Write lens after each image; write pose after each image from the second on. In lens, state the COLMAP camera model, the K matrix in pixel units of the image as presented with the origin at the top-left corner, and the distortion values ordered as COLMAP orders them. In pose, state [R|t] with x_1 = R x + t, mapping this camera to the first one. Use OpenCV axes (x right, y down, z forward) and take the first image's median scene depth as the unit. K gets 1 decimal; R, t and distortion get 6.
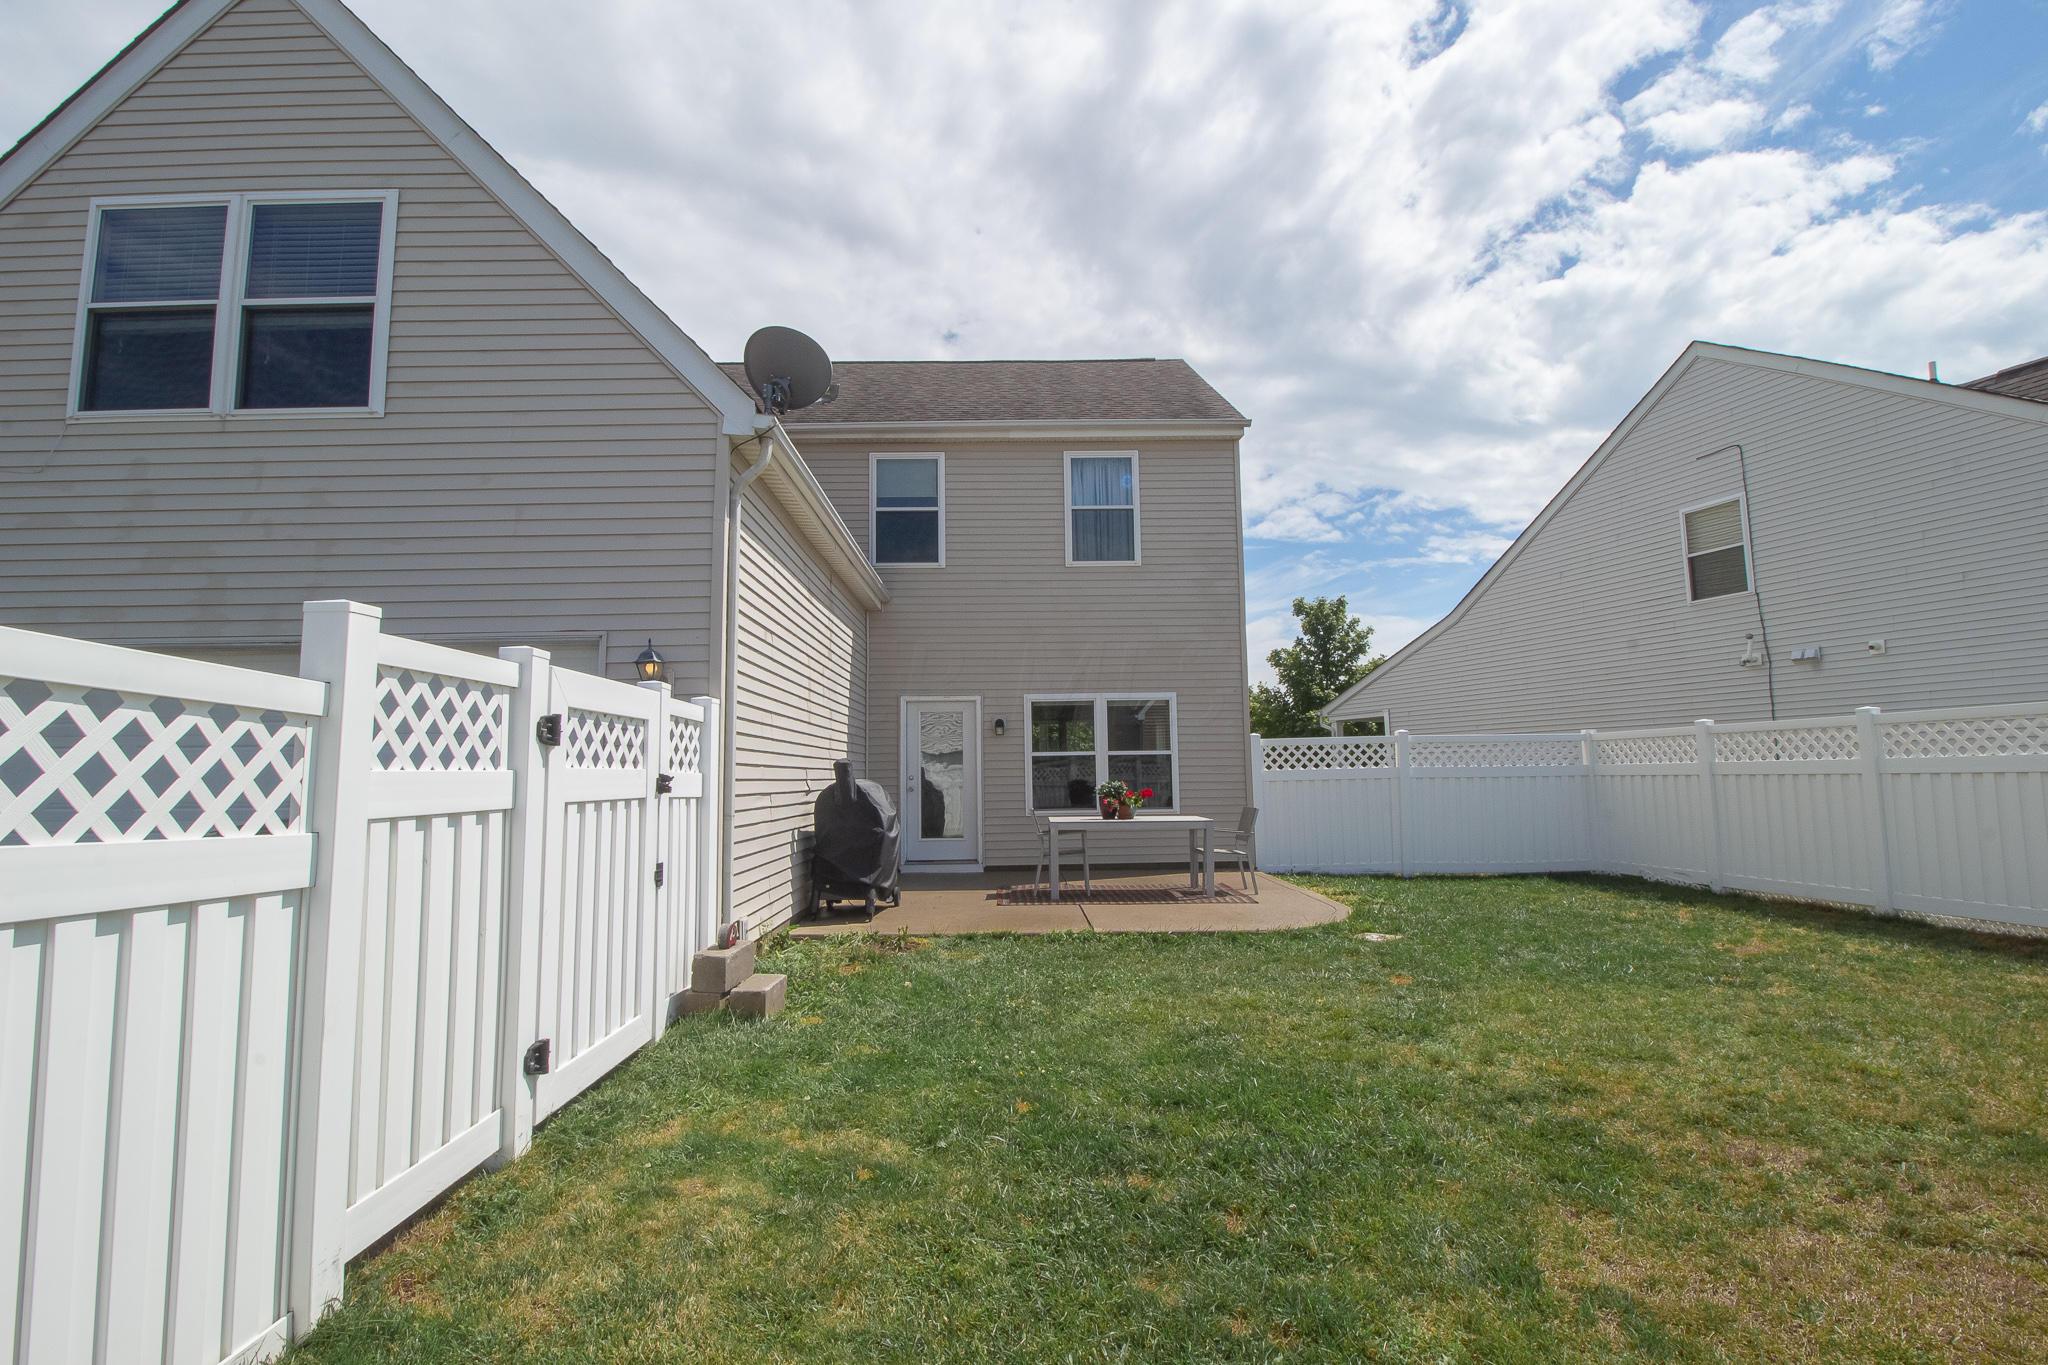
lens RADIAL K [[912.1, 0, 1024.0], [0, 912.1, 682.5], [0, 0, 1]] dist [0.013345, -0.020059]
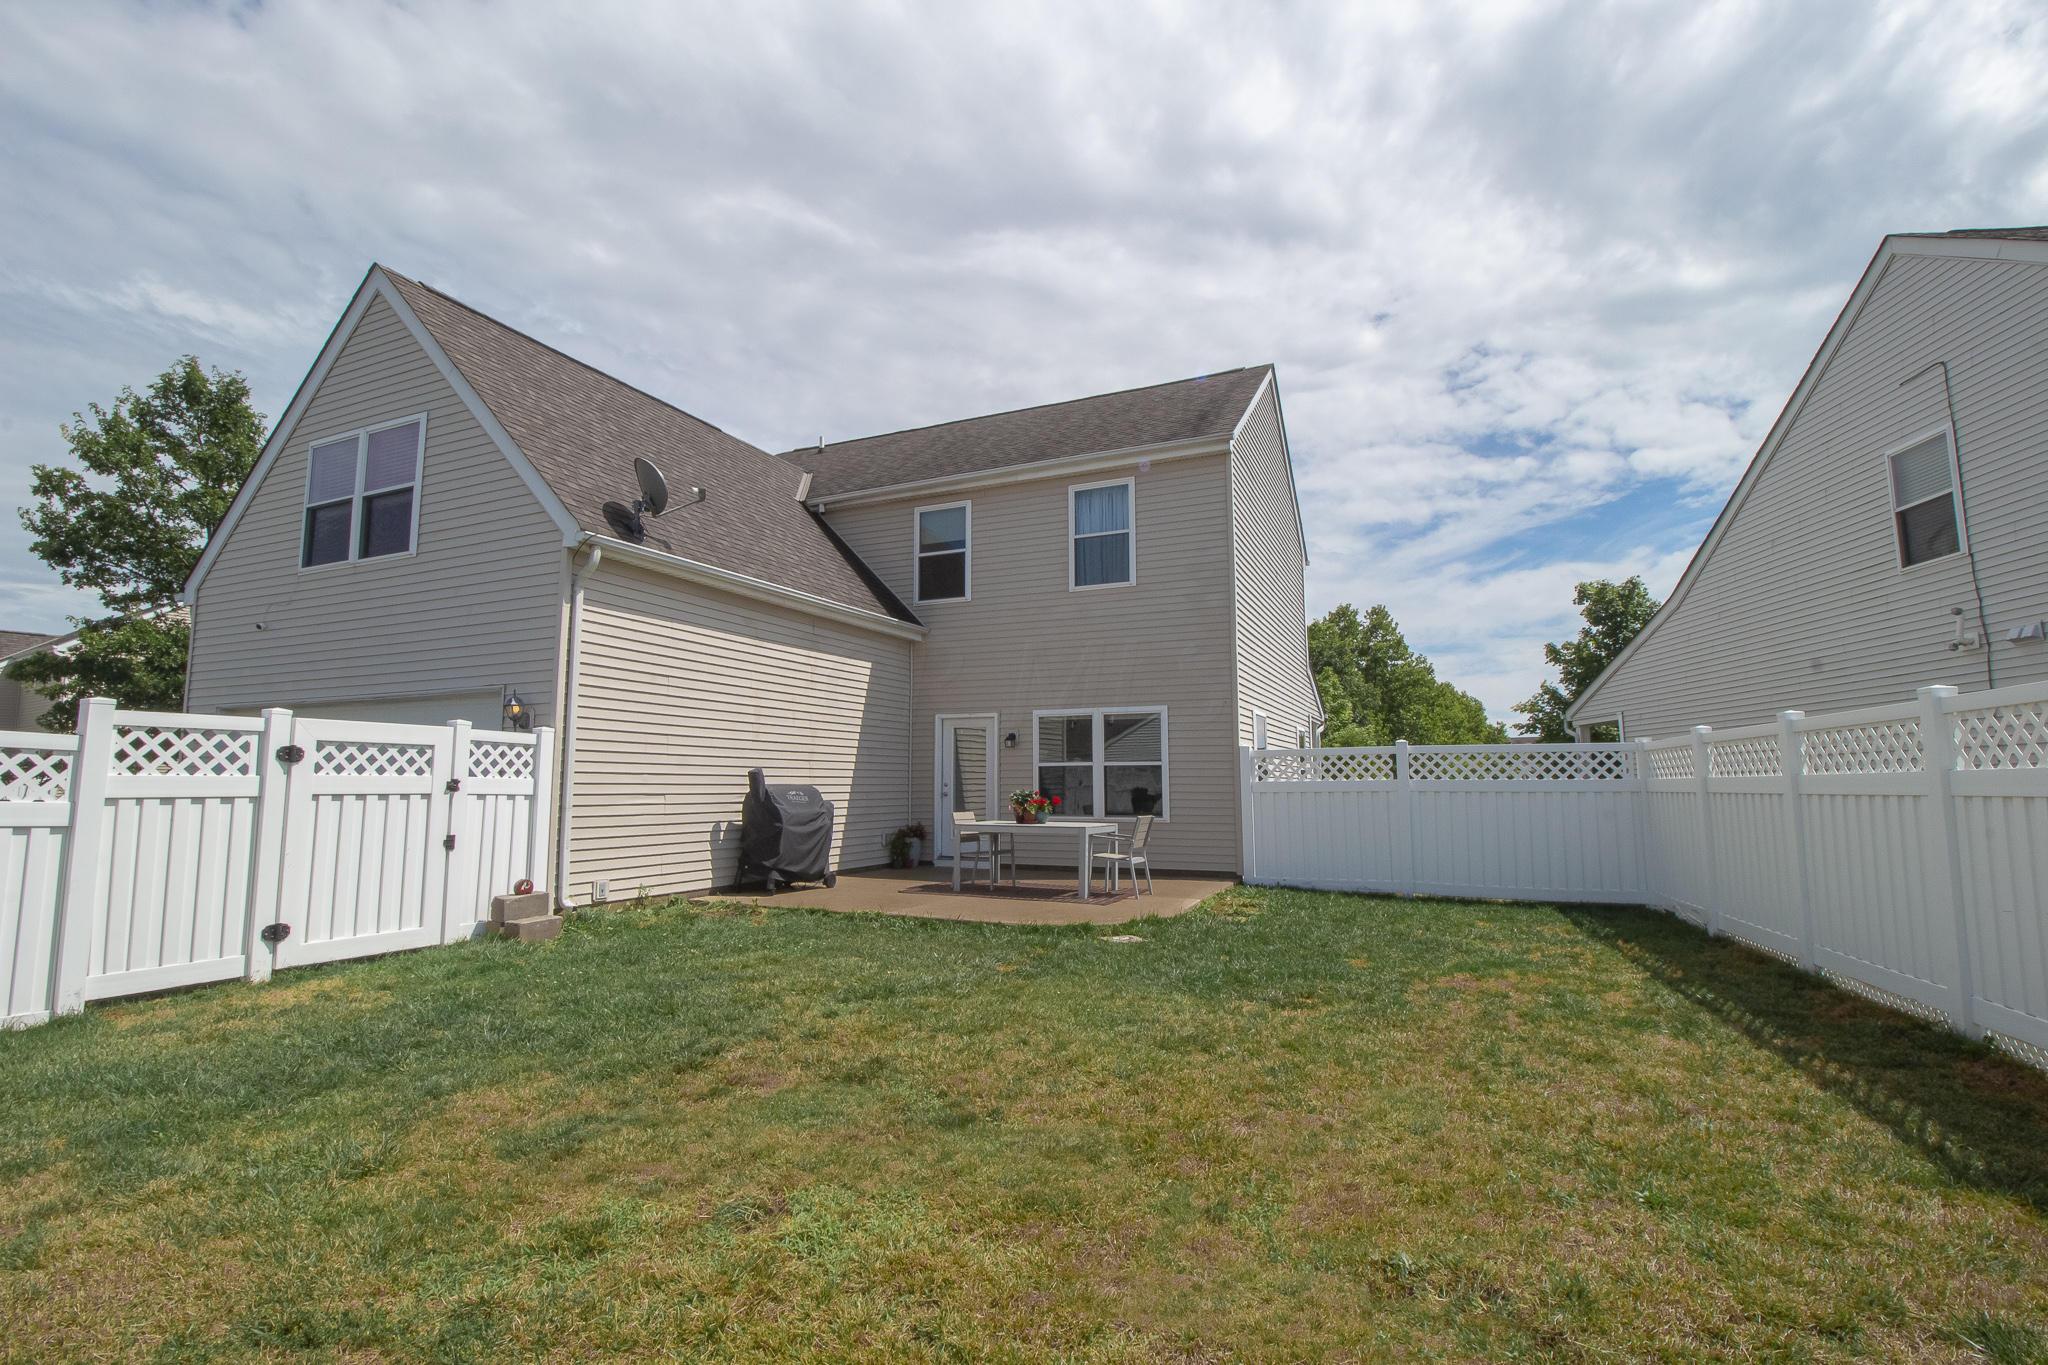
lens RADIAL K [[912.1, 0, 1024.0], [0, 912.1, 682.5], [0, 0, 1]] dist [0.013345, -0.020059]
pose [[0.908616, -0.034330, -0.416218, 0.448406], [0.031011, 0.999410, -0.014735, -0.005074], [0.416479, 0.000482, 0.909145, -0.010074]]
